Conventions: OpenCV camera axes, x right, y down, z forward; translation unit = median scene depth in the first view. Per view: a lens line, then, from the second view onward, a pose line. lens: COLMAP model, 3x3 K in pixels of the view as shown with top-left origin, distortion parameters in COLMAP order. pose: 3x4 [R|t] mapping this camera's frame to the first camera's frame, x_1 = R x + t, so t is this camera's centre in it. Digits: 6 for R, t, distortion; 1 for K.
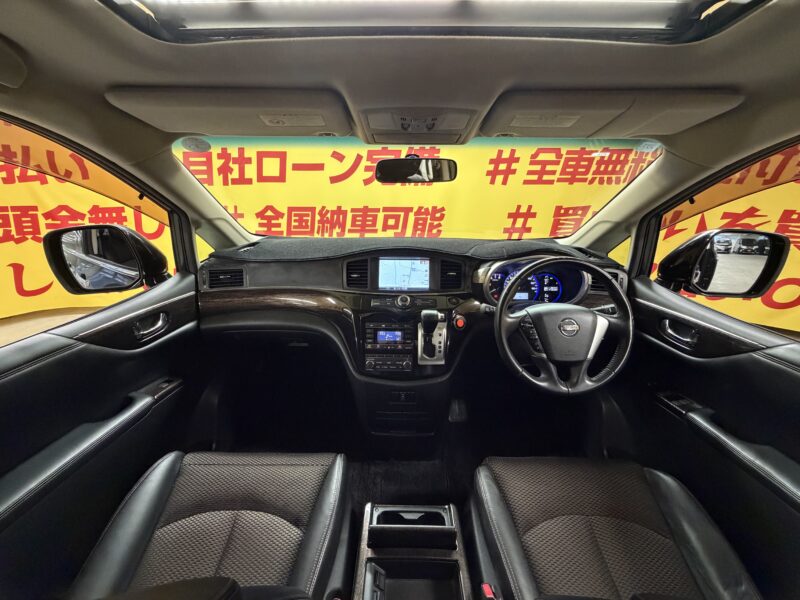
lens RADIAL K [[319.5, 0, 400.0], [0, 319.5, 300.0], [0, 0, 1]] dist [0.001665, 0.000222]
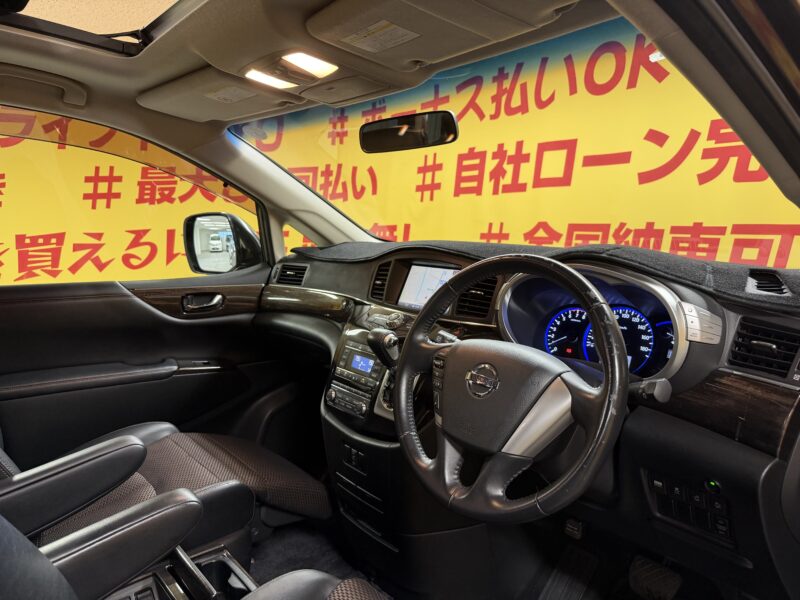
lens RADIAL K [[572.0, 0, 400.0], [0, 572.0, 300.0], [0, 0, 1]] dist [0.077350, -0.134206]
pose [[0.649990, 0.103071, -0.752920, 0.309727], [-0.241288, 0.967484, -0.075859, 0.016998], [0.720620, 0.230978, 0.653725, 0.068181]]
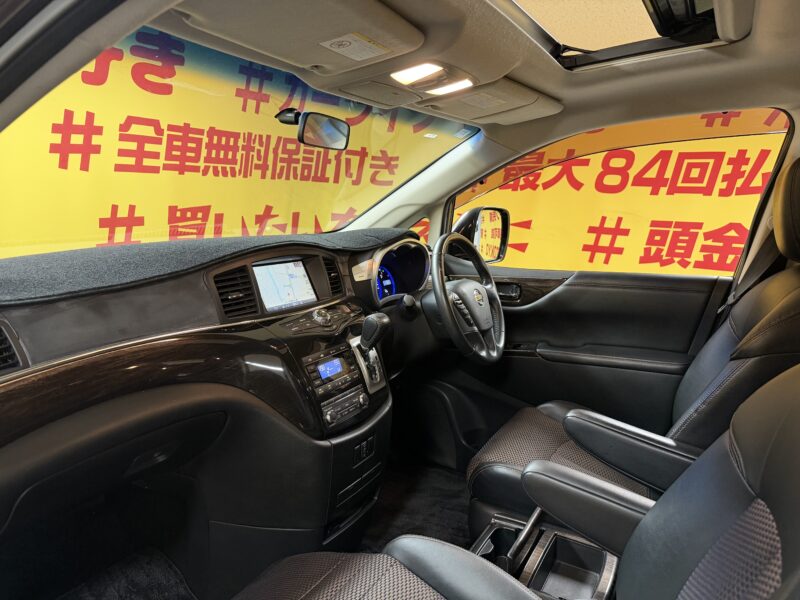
lens RADIAL K [[572.0, 0, 400.0], [0, 572.0, 300.0], [0, 0, 1]] dist [0.077350, -0.134206]
pose [[0.486320, -0.147756, 0.861197, -0.320459], [0.274356, 0.961576, 0.010049, 0.001044], [-0.829591, 0.231387, 0.508172, 0.076729]]
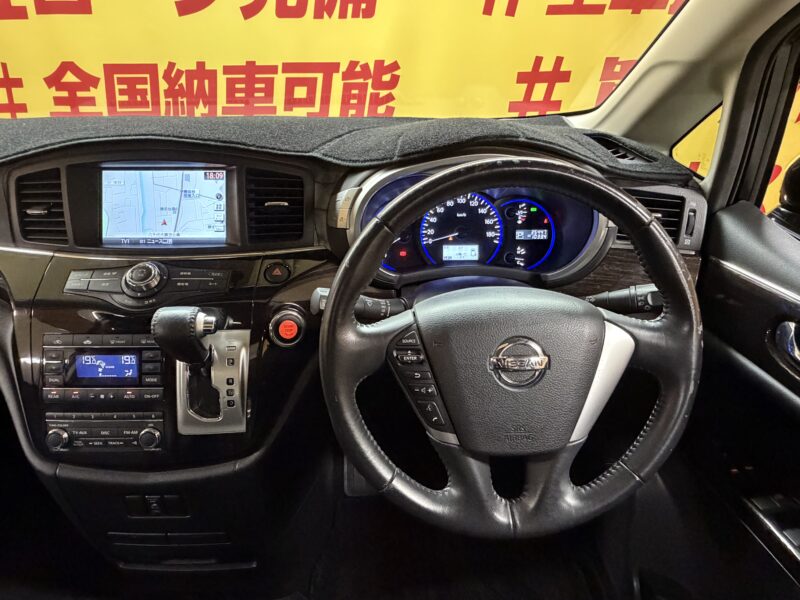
lens RADIAL K [[495.2, 0, 388.0], [0, 495.2, 303.7], [0, 0, 1]] dist [0.001332, -0.000650]
pose [[0.999662, -0.018121, 0.018666, 0.101605], [0.015106, 0.988478, 0.150606, -0.017563], [-0.021180, -0.150273, 0.988418, 0.127748]]
